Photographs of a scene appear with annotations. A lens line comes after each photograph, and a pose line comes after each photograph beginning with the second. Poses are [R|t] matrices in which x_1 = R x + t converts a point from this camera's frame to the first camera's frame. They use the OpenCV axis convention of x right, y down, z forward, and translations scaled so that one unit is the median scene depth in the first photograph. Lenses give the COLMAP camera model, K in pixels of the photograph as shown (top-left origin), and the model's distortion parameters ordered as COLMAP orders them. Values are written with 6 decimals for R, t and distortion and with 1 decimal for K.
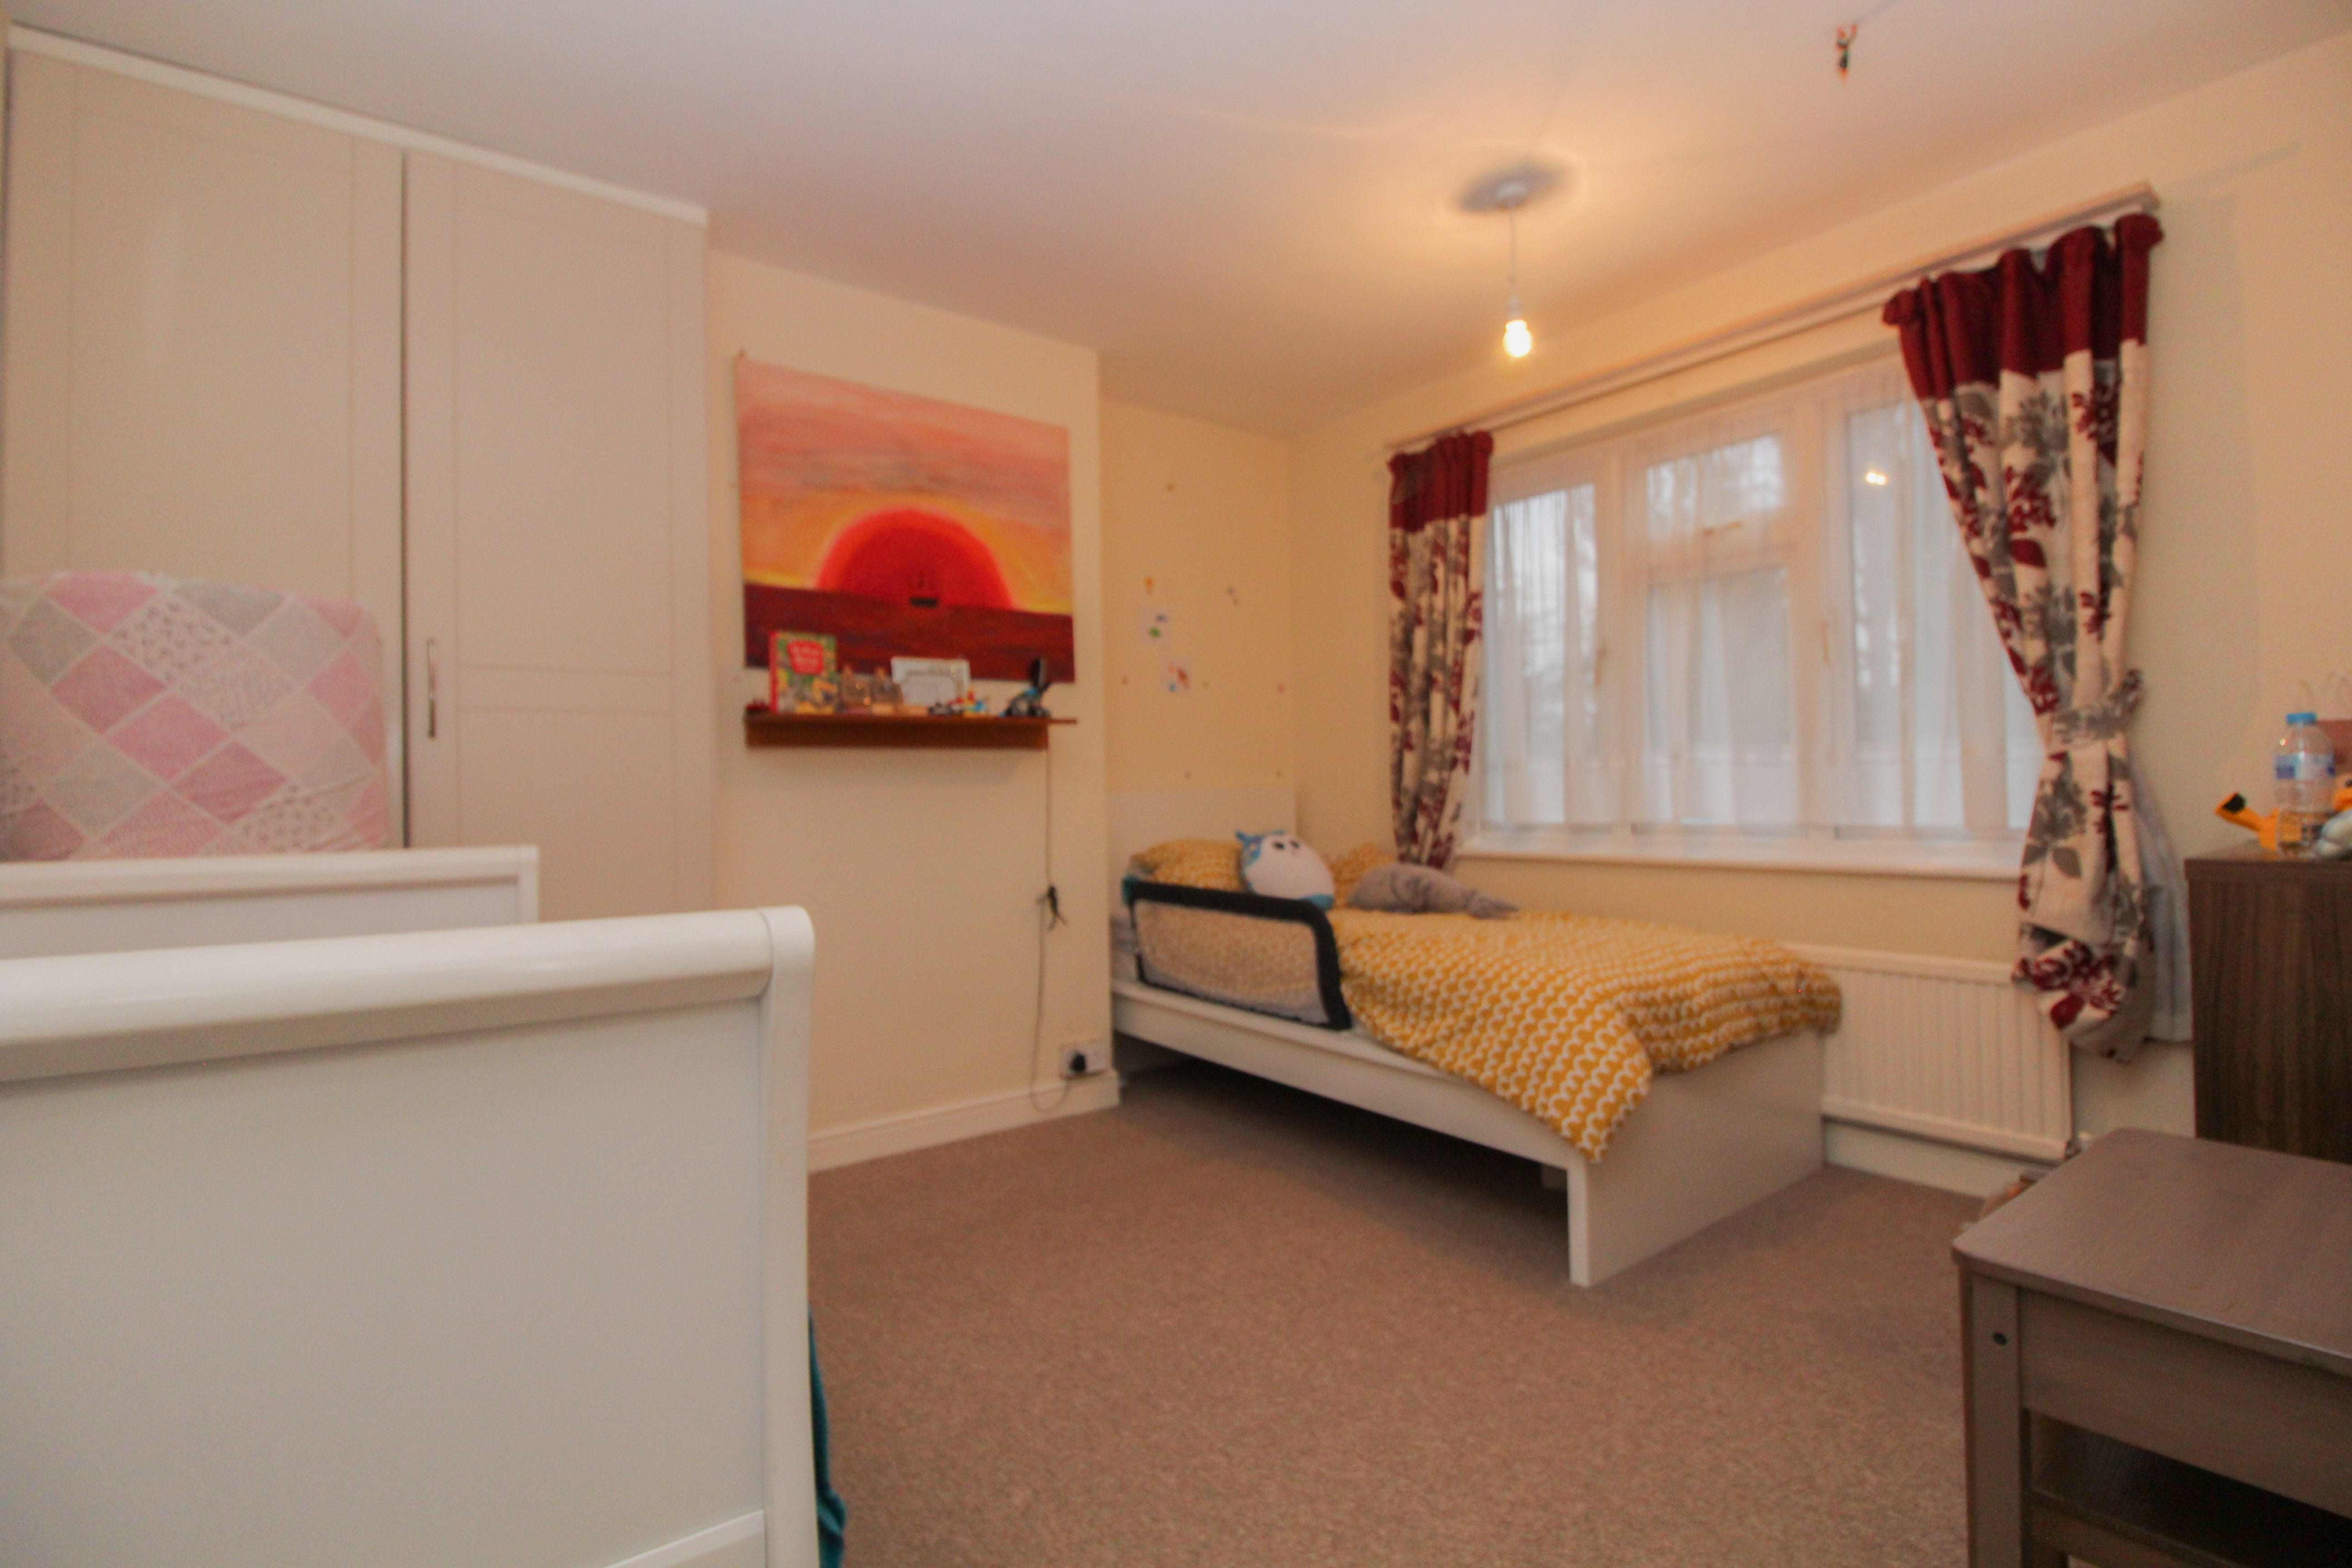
lens RADIAL K [[1088.0, 0, 1172.0], [0, 1088.0, 782.3], [0, 0, 1]] dist [-0.004644, -0.001431]
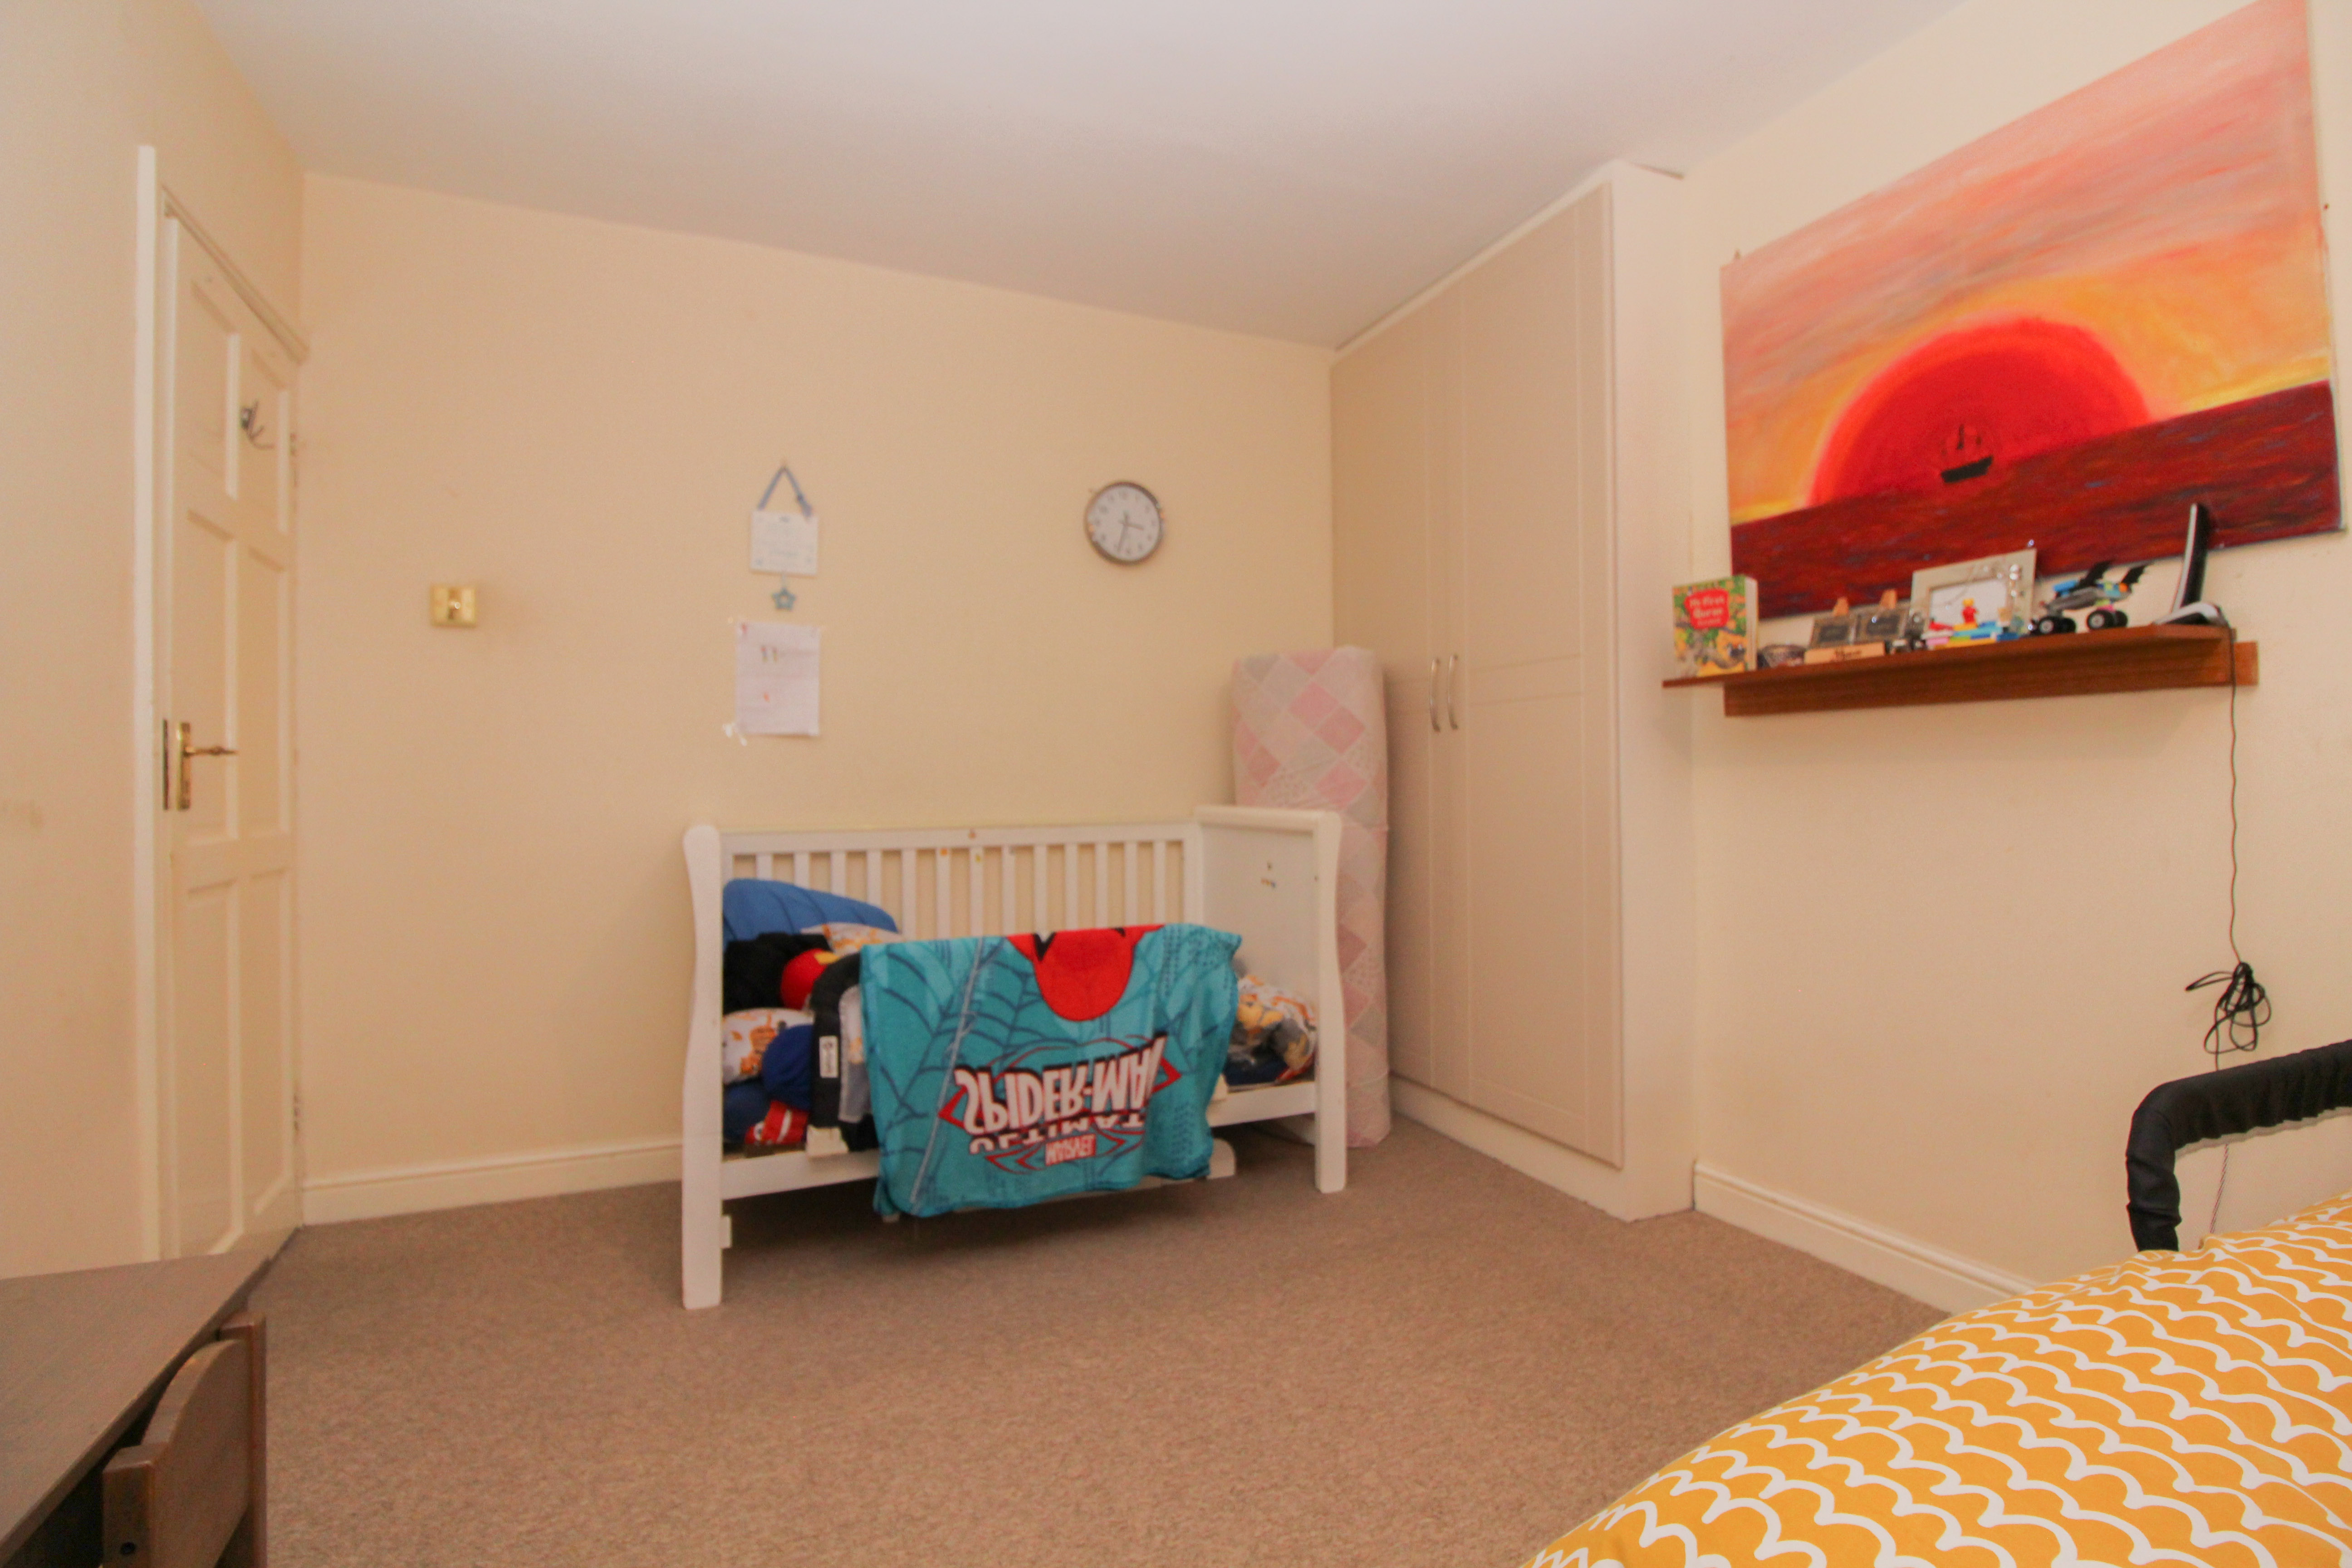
lens RADIAL K [[1088.0, 0, 1170.9], [0, 1088.0, 781.3], [0, 0, 1]] dist [-0.004644, -0.001431]
pose [[-0.231988, 0.025623, -0.972381, 0.529962], [0.022170, 0.999533, 0.021049, -0.008945], [0.972466, -0.016675, -0.232448, 0.732064]]
